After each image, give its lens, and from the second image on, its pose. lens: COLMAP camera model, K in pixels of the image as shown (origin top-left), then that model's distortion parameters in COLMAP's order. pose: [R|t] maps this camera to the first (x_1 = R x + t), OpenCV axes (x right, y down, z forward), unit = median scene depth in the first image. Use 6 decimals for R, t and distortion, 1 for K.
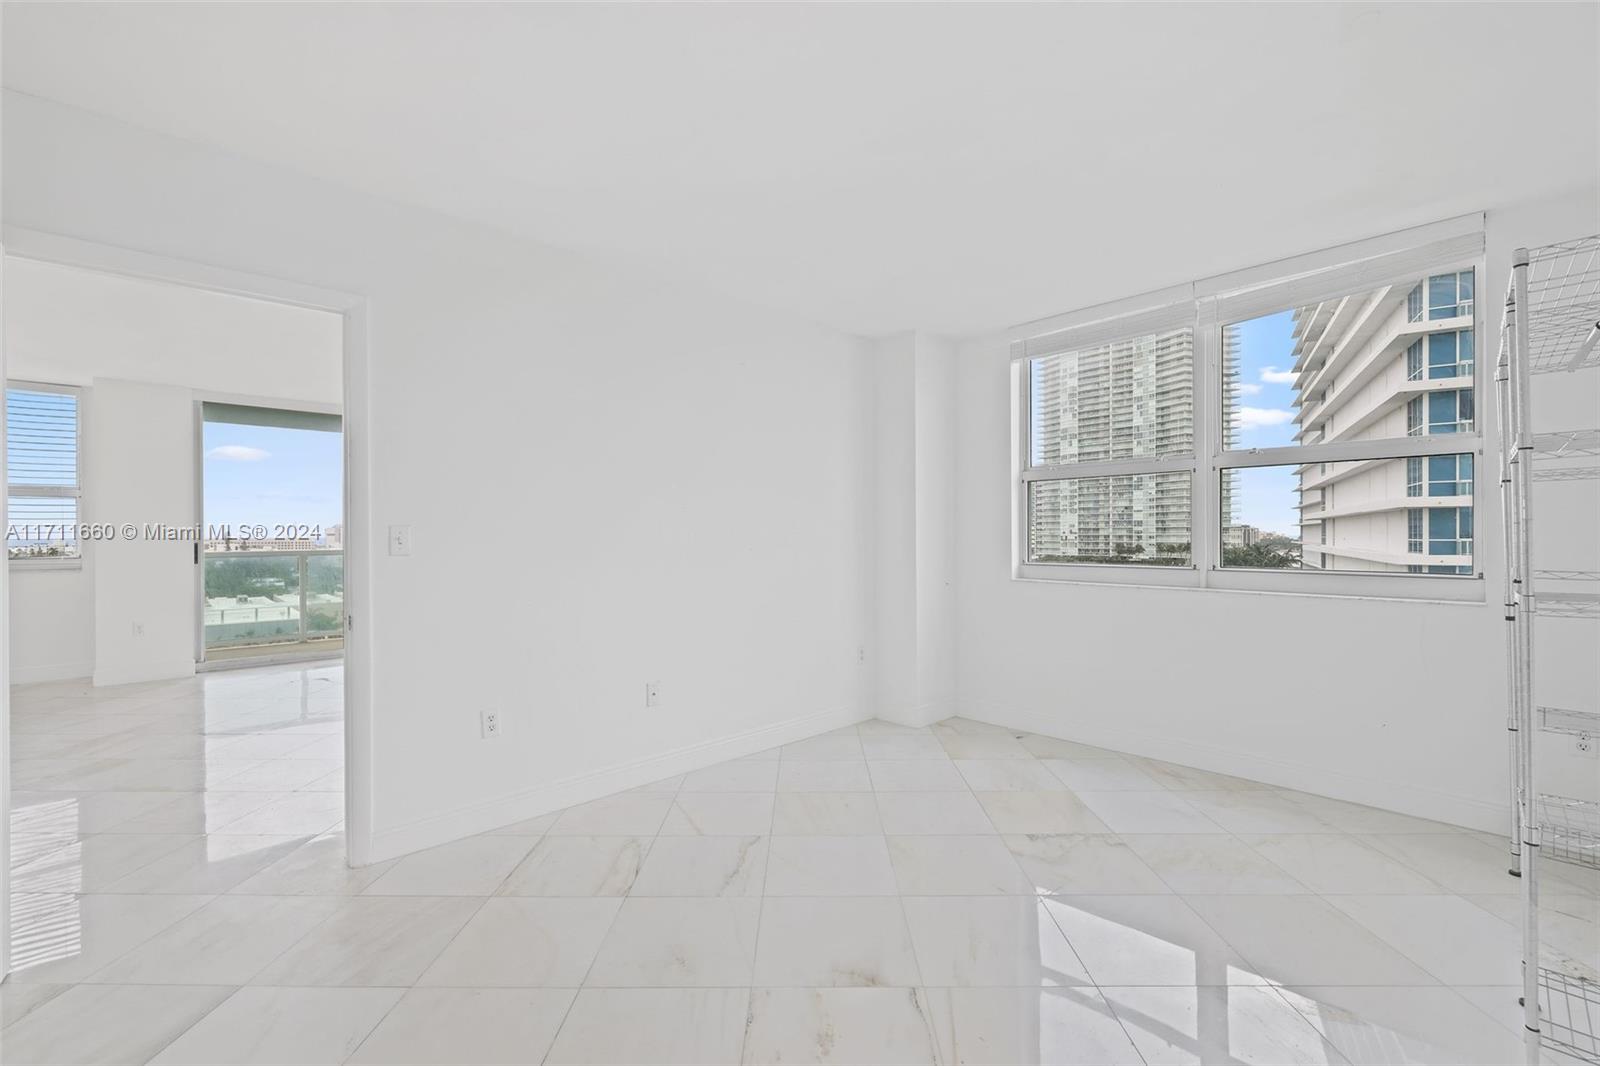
lens RADIAL K [[680.9, 0, 803.5], [0, 680.9, 535.8], [0, 0, 1]] dist [-0.000765, -0.000075]
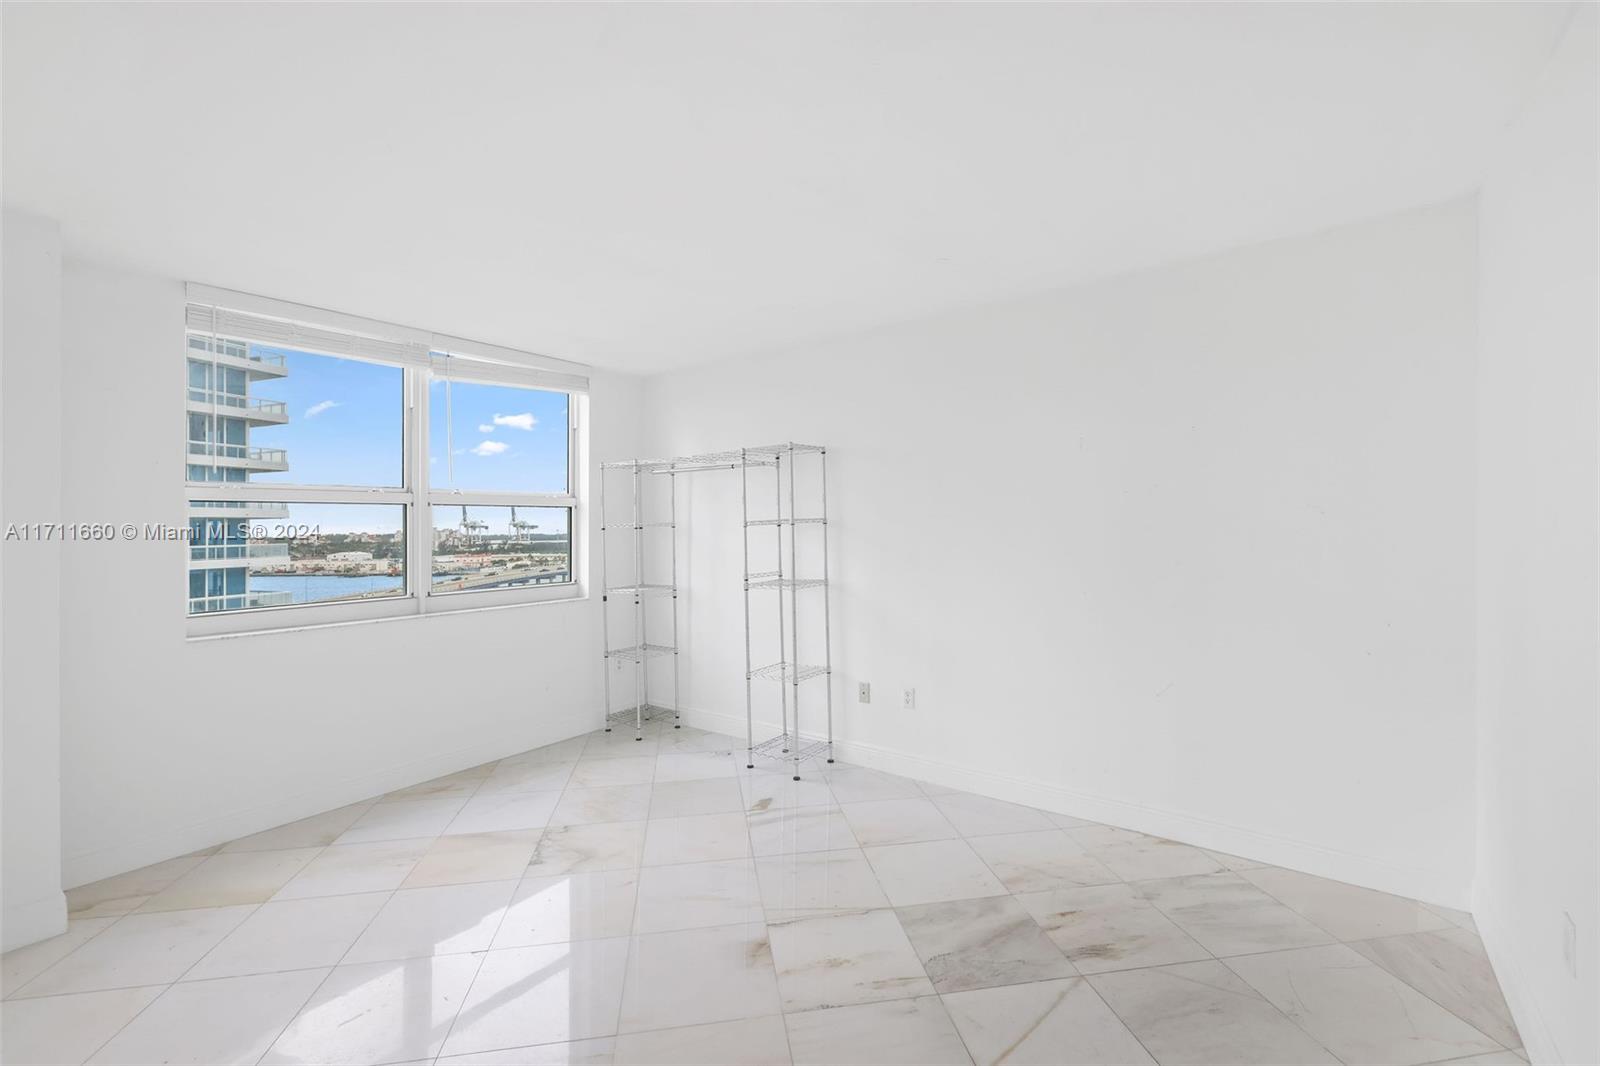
lens RADIAL K [[684.5, 0, 800.0], [0, 684.5, 533.0], [0, 0, 1]] dist [-0.001598, 0.000084]
pose [[-0.165324, -0.000580, 0.986239, -0.744705], [0.013144, 0.999910, 0.002791, -0.057311], [-0.986152, 0.013425, -0.165302, 0.751033]]
